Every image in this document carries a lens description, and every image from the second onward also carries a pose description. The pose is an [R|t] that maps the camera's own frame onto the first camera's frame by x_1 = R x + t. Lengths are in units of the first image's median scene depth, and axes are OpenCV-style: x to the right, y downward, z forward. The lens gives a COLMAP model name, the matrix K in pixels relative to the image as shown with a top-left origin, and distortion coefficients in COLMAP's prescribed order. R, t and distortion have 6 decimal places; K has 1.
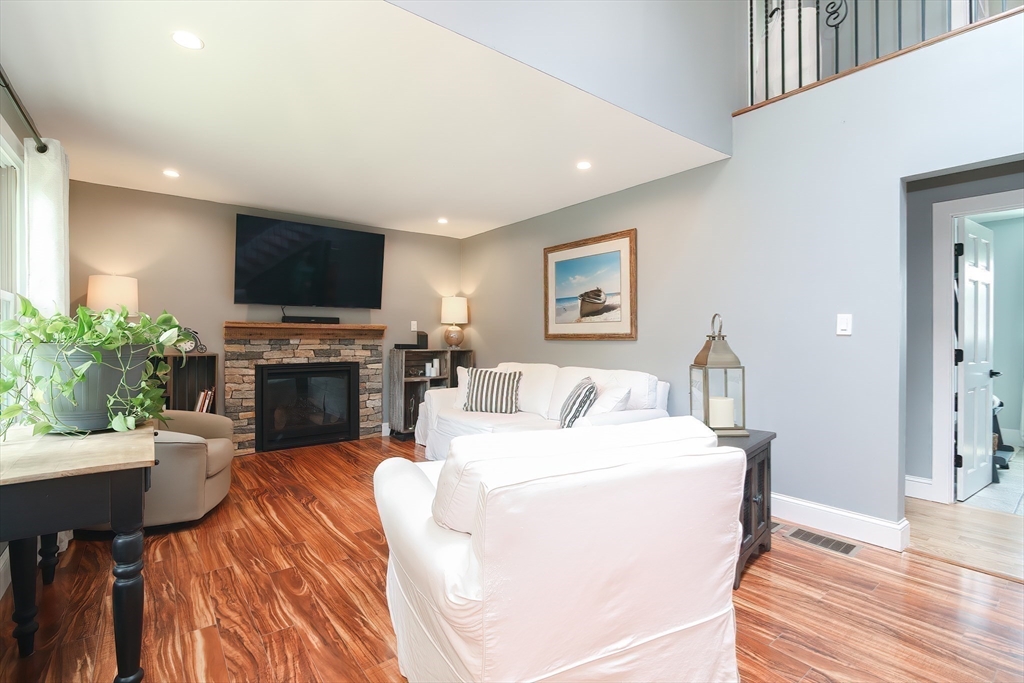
lens RADIAL K [[470.7, 0, 506.4], [0, 470.7, 340.1], [0, 0, 1]] dist [-0.004041, -0.000489]
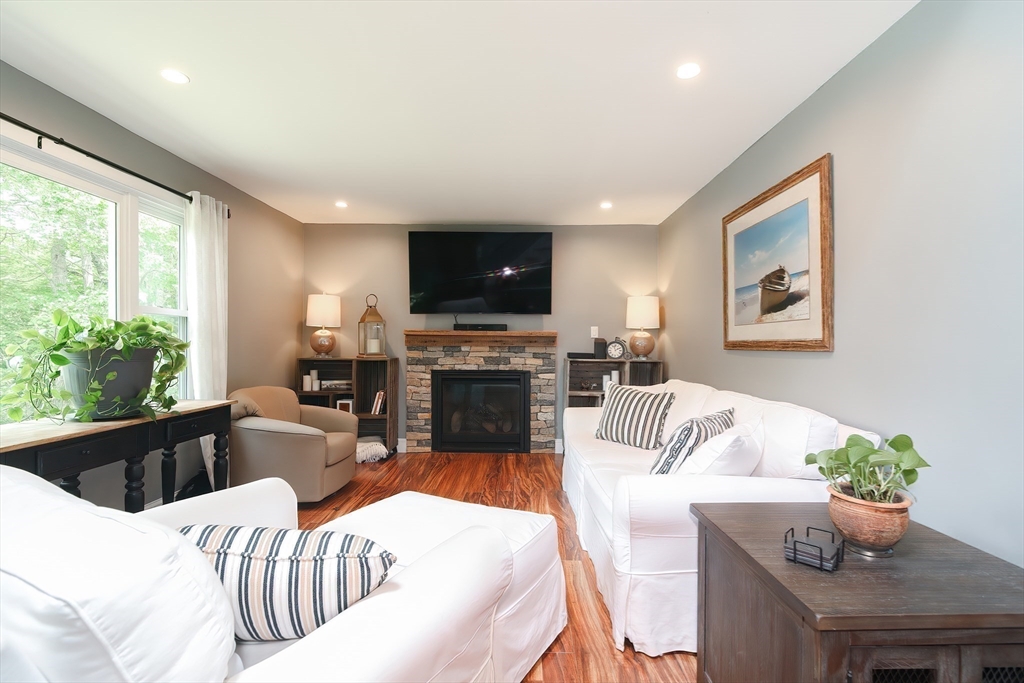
lens RADIAL K [[470.7, 0, 506.4], [0, 470.7, 340.1], [0, 0, 1]] dist [-0.004041, -0.000489]
pose [[0.780253, -0.001908, -0.625461, 0.271118], [-0.008897, 0.999860, -0.014149, -0.001595], [0.625401, 0.016604, 0.780127, 0.265454]]
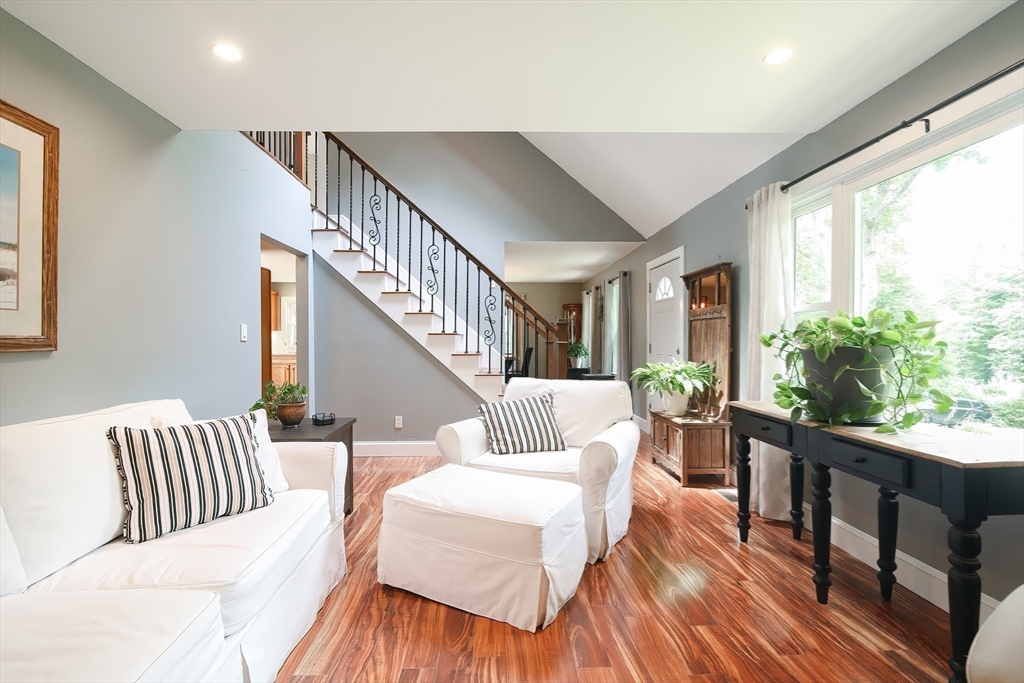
lens RADIAL K [[468.3, 0, 511.5], [0, 468.3, 339.8], [0, 0, 1]] dist [-0.010534, -0.000032]
pose [[-0.816868, 0.006013, 0.576793, -0.341122], [0.009650, 0.999948, 0.003243, -0.006937], [-0.576744, 0.008215, -0.816884, 0.938513]]
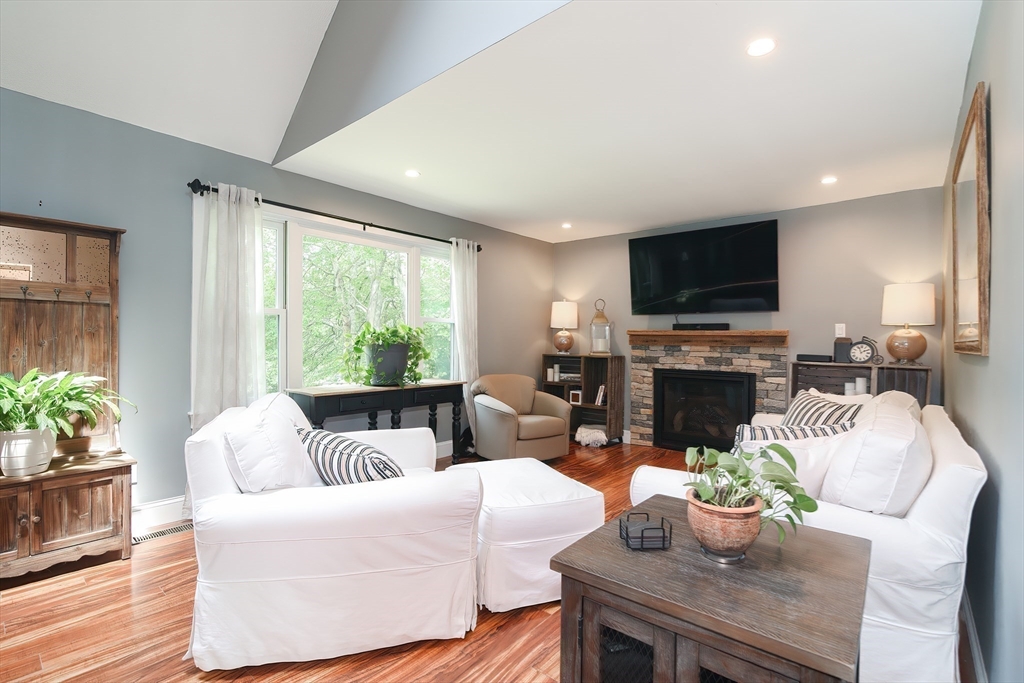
lens RADIAL K [[473.5, 0, 513.0], [0, 473.5, 340.9], [0, 0, 1]] dist [-0.009986, -0.000196]
pose [[0.197754, 0.000805, -0.980251, 0.504799], [-0.018347, 0.999828, -0.002880, -0.003159], [0.980080, 0.018554, 0.197735, 0.444547]]
